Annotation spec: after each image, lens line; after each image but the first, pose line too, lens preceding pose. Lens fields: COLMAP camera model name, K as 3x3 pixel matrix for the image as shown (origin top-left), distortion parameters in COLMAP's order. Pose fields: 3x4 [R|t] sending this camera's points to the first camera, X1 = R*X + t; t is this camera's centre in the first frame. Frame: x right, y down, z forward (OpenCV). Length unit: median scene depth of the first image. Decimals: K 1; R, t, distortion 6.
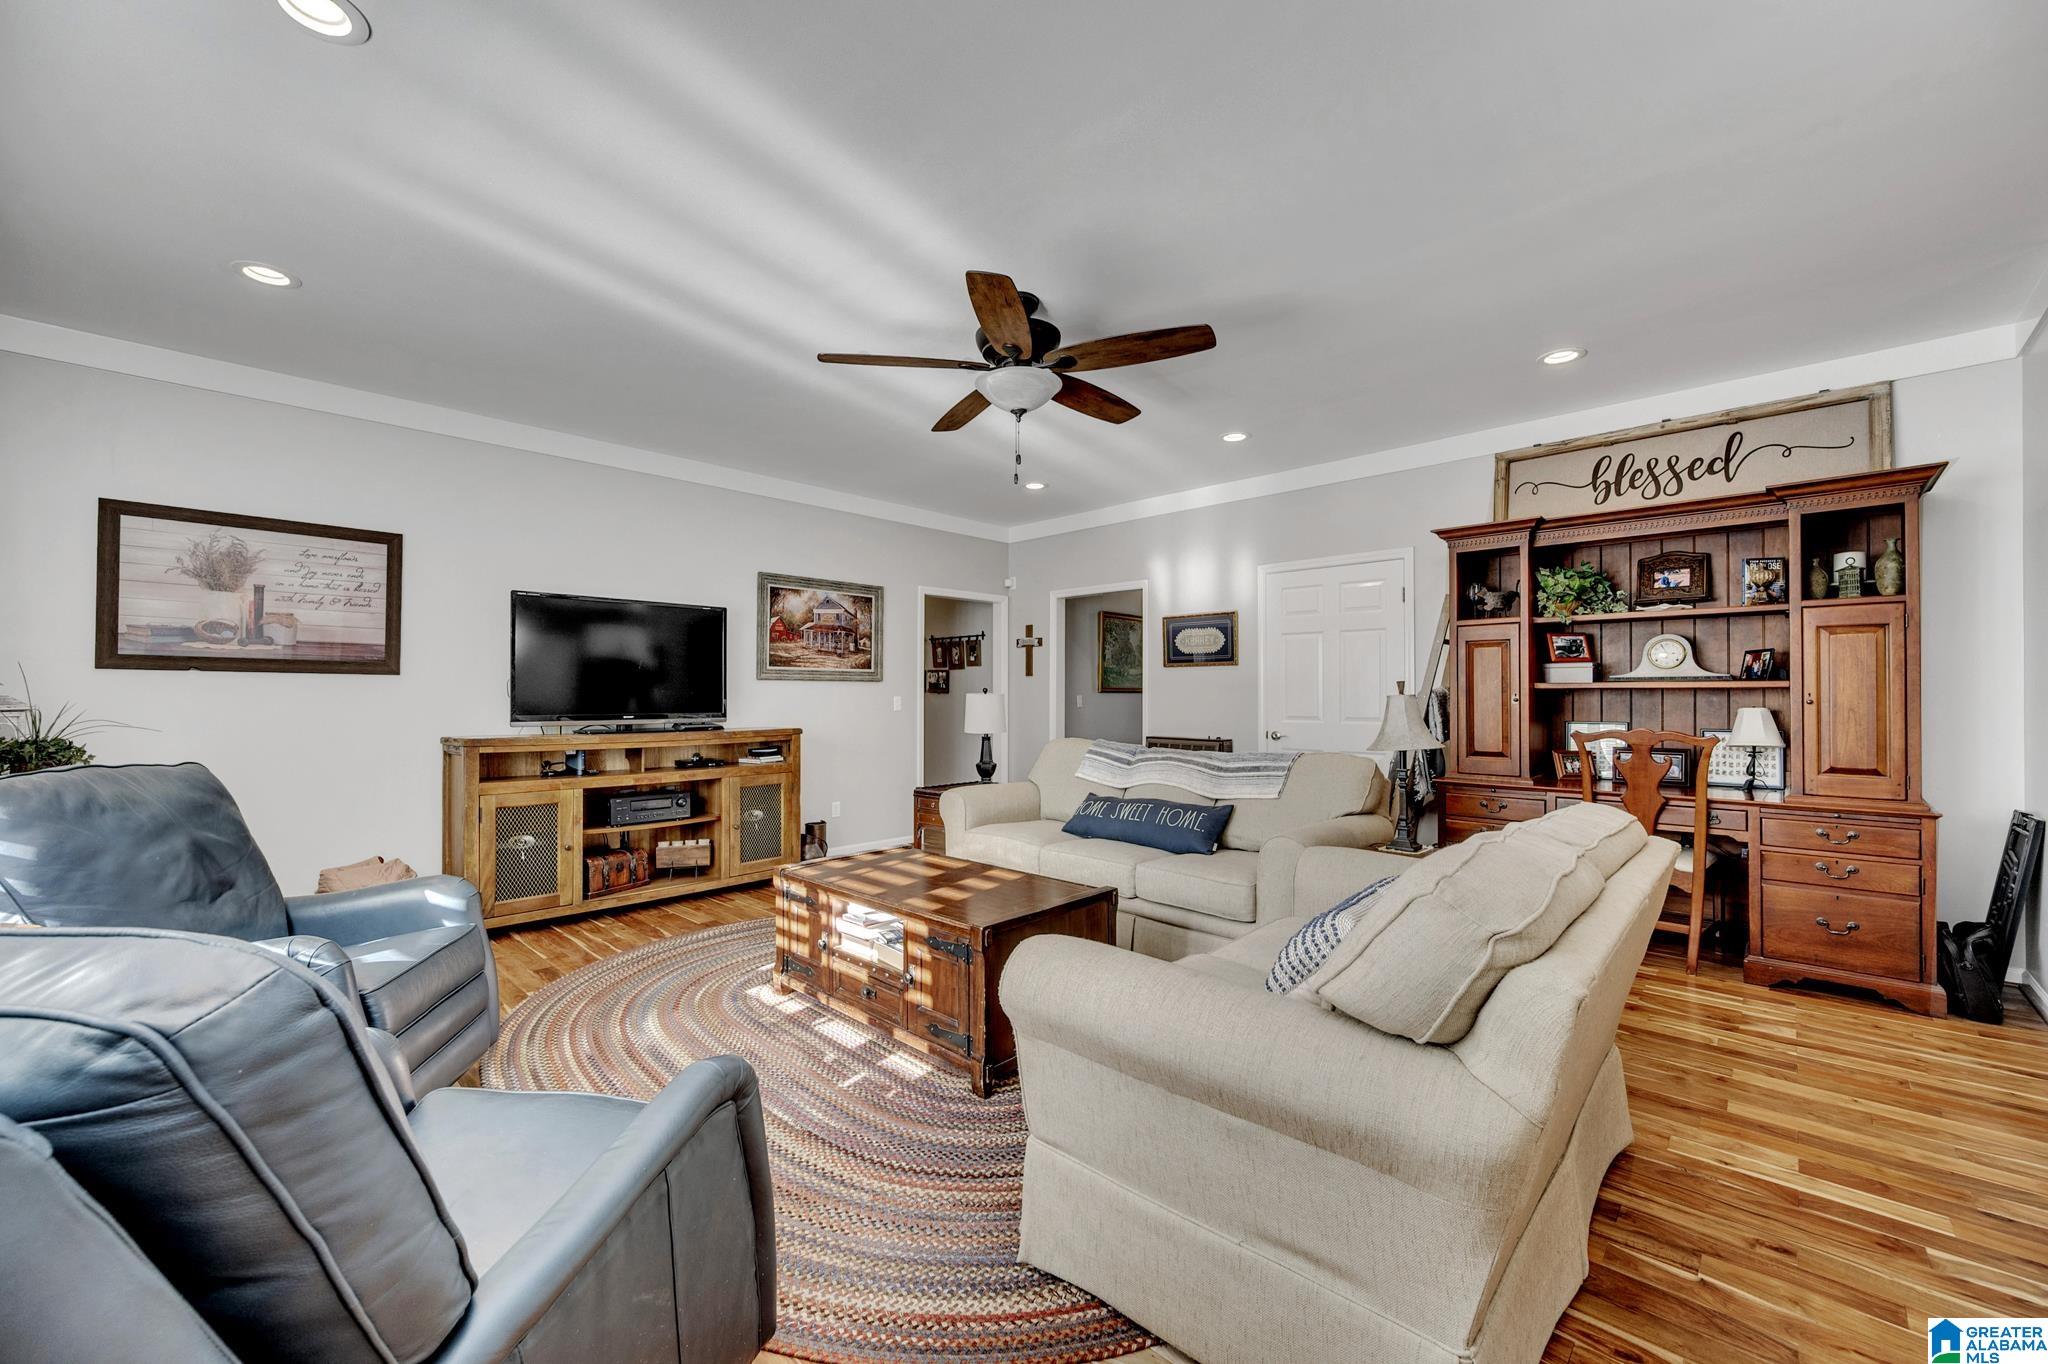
lens RADIAL K [[806.6, 0, 1026.3], [0, 806.6, 689.0], [0, 0, 1]] dist [-0.000493, 0.000027]
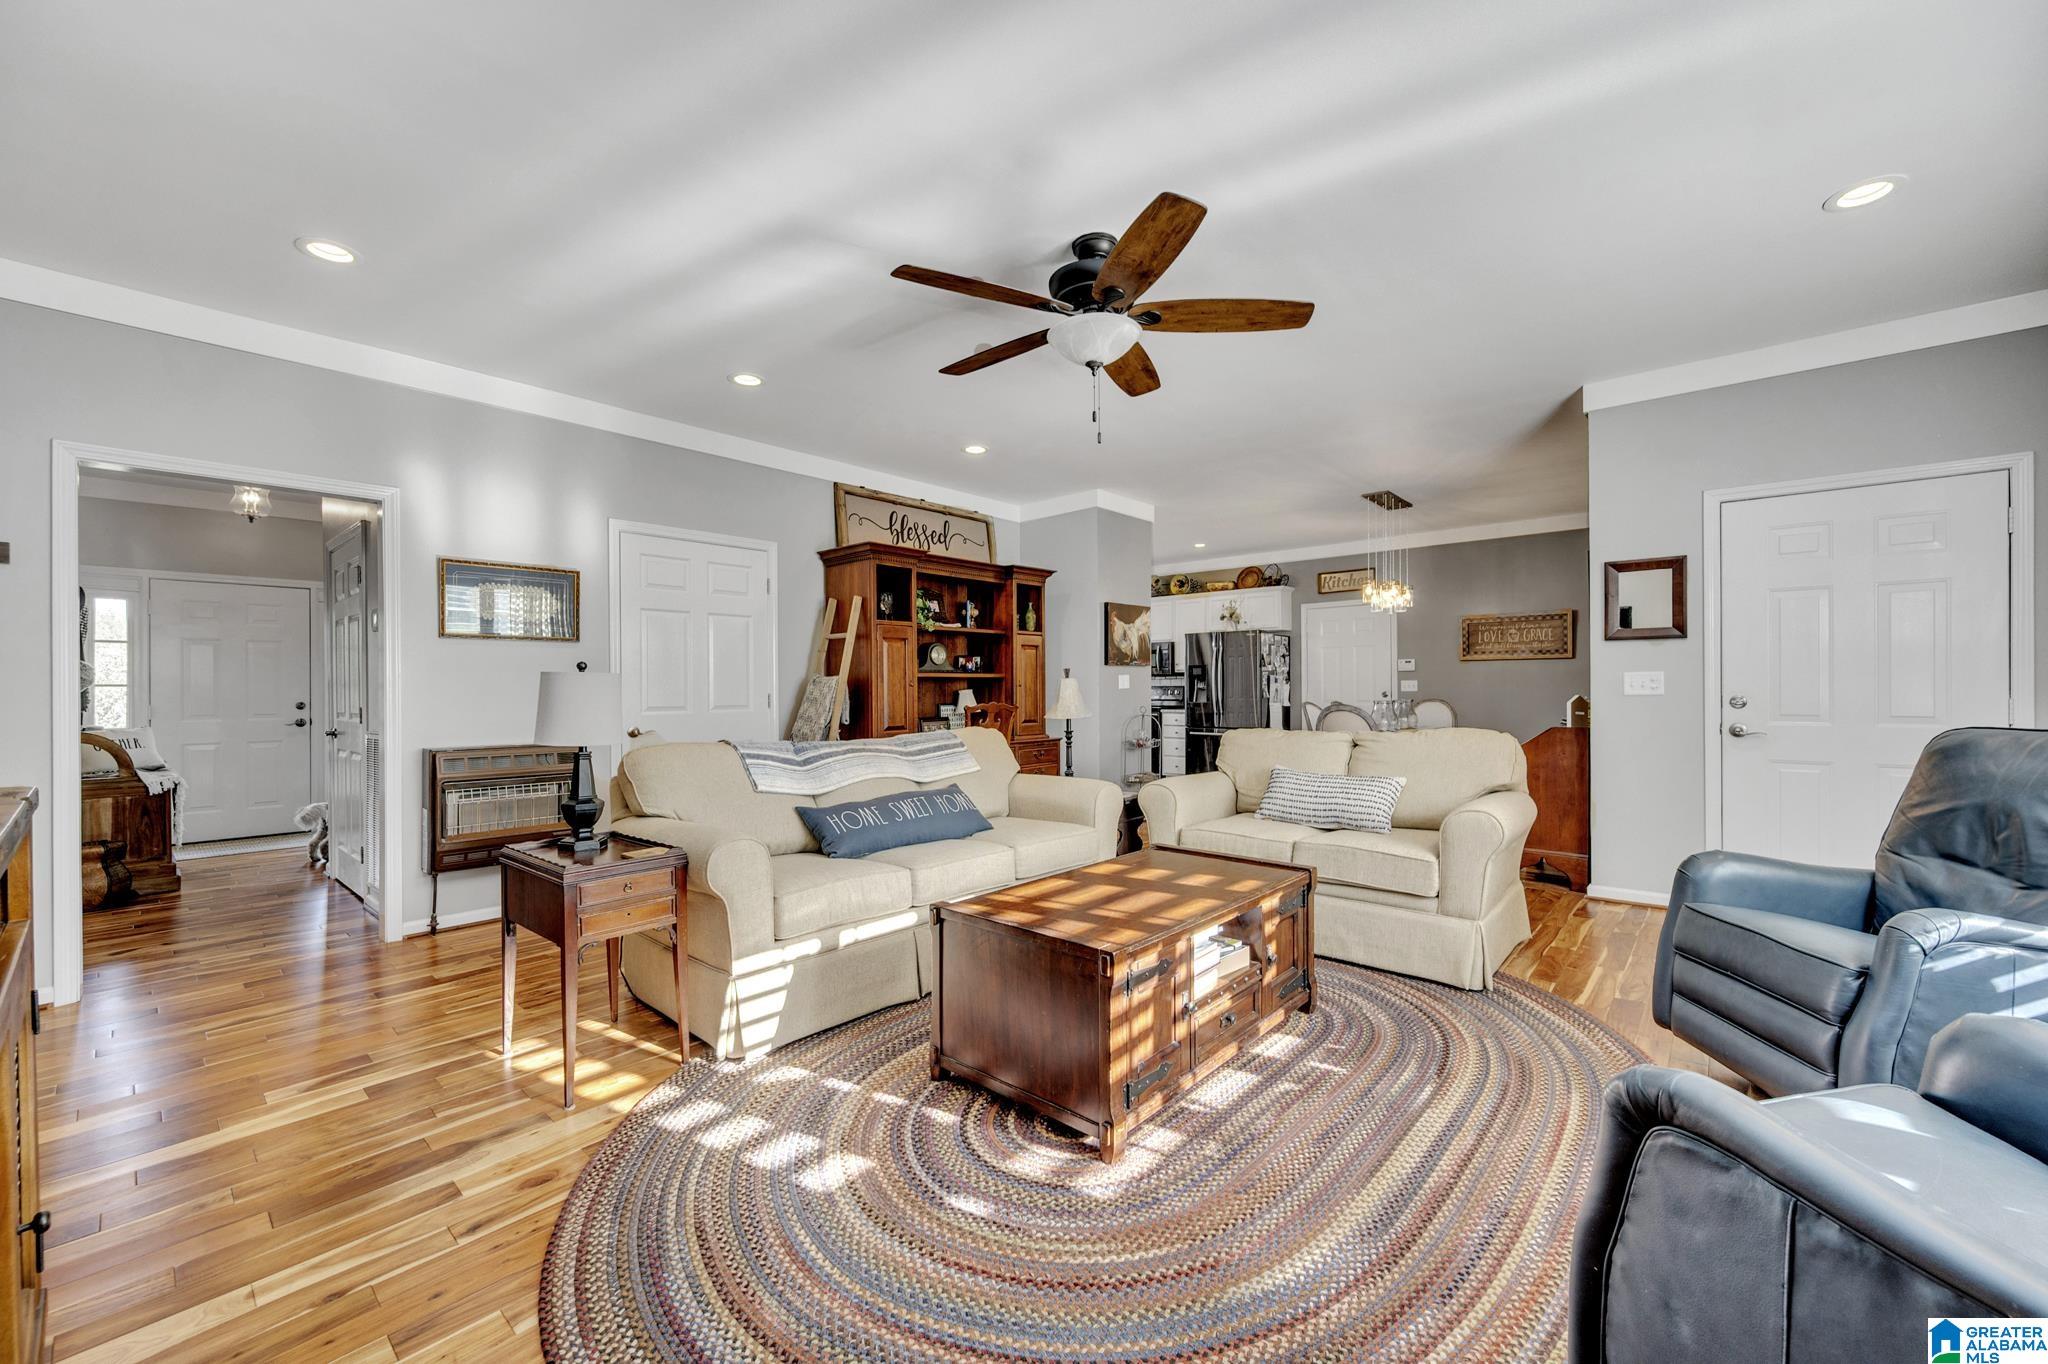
lens RADIAL K [[806.6, 0, 1025.2], [0, 806.6, 685.1], [0, 0, 1]] dist [-0.000493, 0.000027]
pose [[-0.034768, 0.004389, 0.999386, -0.901060], [0.003792, 0.999984, -0.004260, 0.025562], [-0.999388, 0.003642, -0.034785, 1.079713]]
